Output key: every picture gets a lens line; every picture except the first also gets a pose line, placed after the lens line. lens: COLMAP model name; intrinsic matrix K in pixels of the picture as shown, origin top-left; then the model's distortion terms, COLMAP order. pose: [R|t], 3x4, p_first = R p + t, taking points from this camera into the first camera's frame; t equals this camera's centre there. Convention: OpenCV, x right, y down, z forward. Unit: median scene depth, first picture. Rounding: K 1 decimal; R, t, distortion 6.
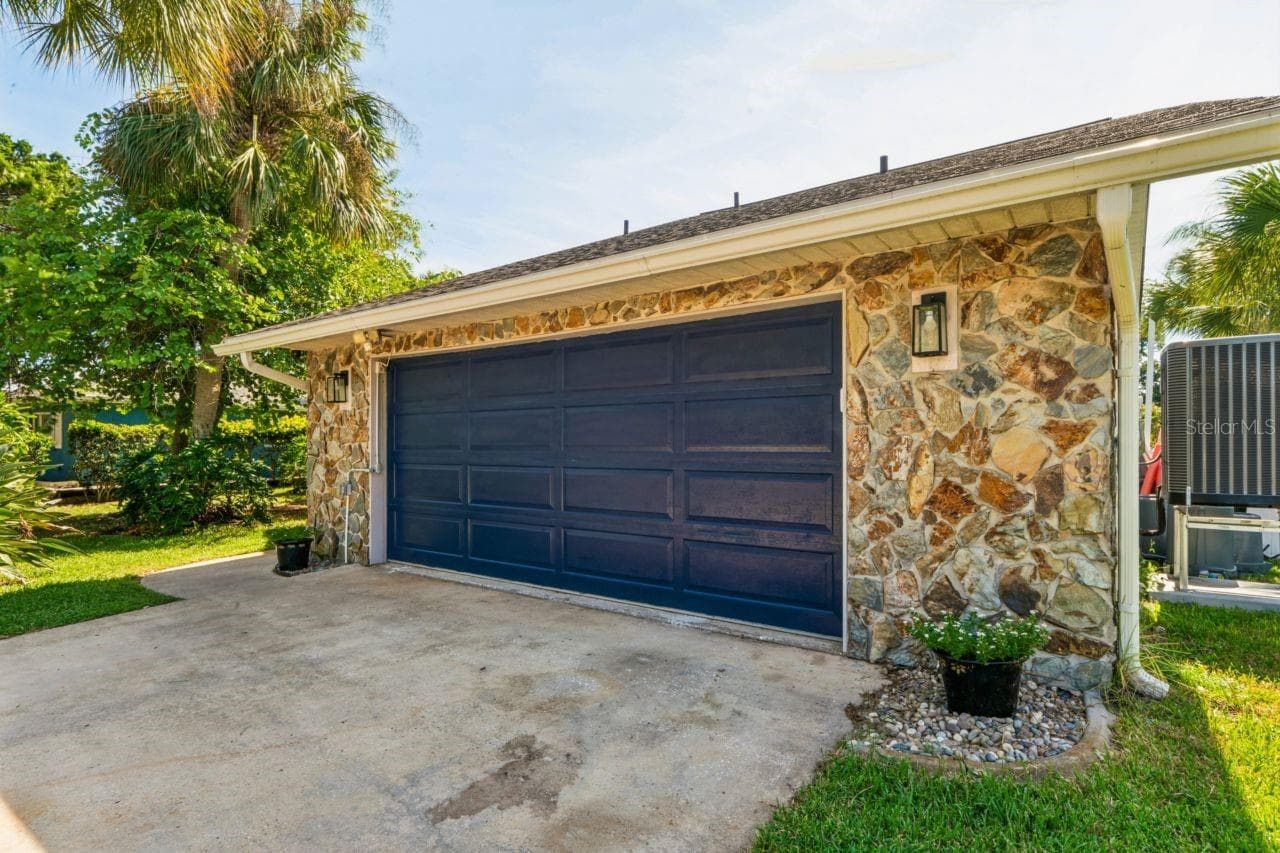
lens RADIAL K [[635.1, 0, 635.2], [0, 635.1, 433.8], [0, 0, 1]] dist [-0.006903, 0.000577]
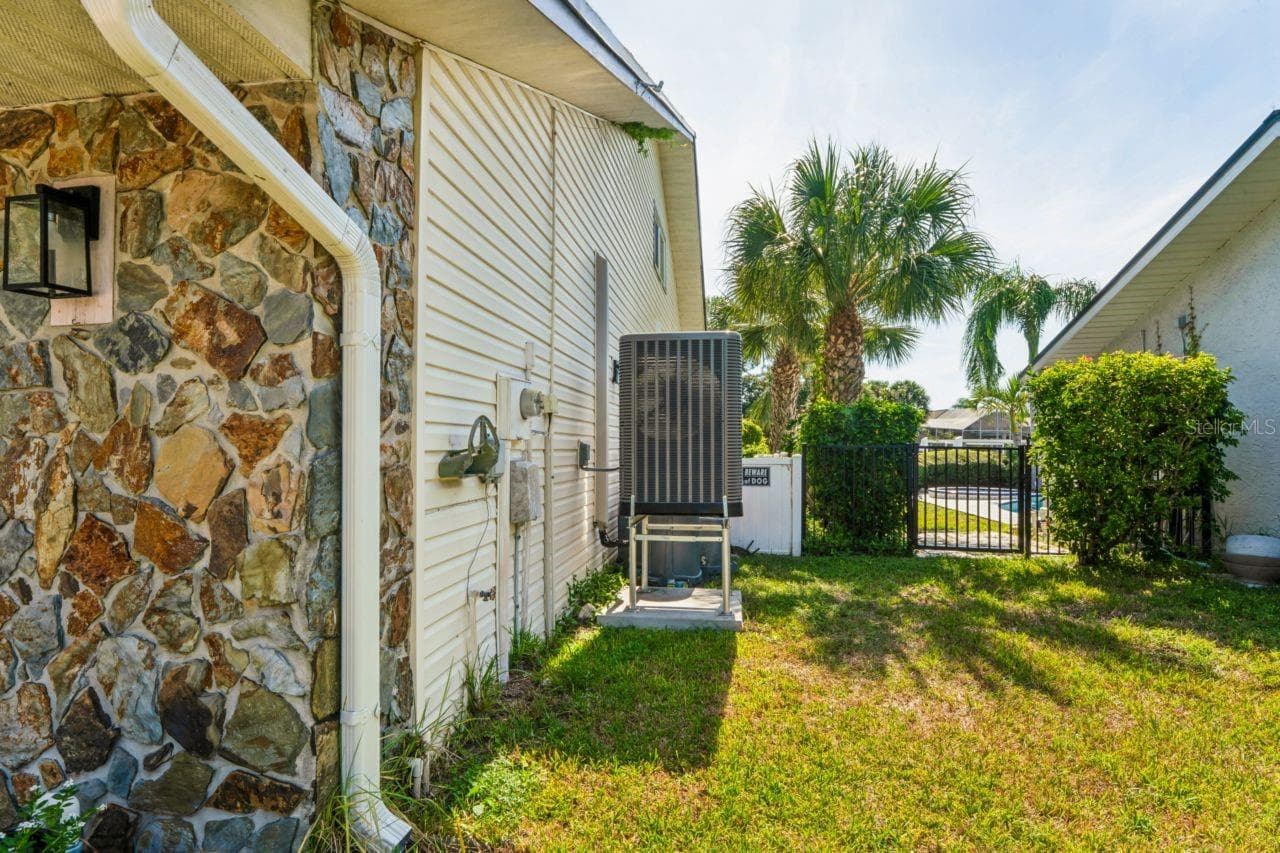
lens RADIAL K [[635.1, 0, 629.4], [0, 635.1, 421.2], [0, 0, 1]] dist [-0.006903, 0.000577]
pose [[0.890453, 0.014740, 0.454836, 0.688106], [-0.006175, 0.999775, -0.020310, -0.004567], [-0.455033, 0.015277, 0.890343, 0.293435]]
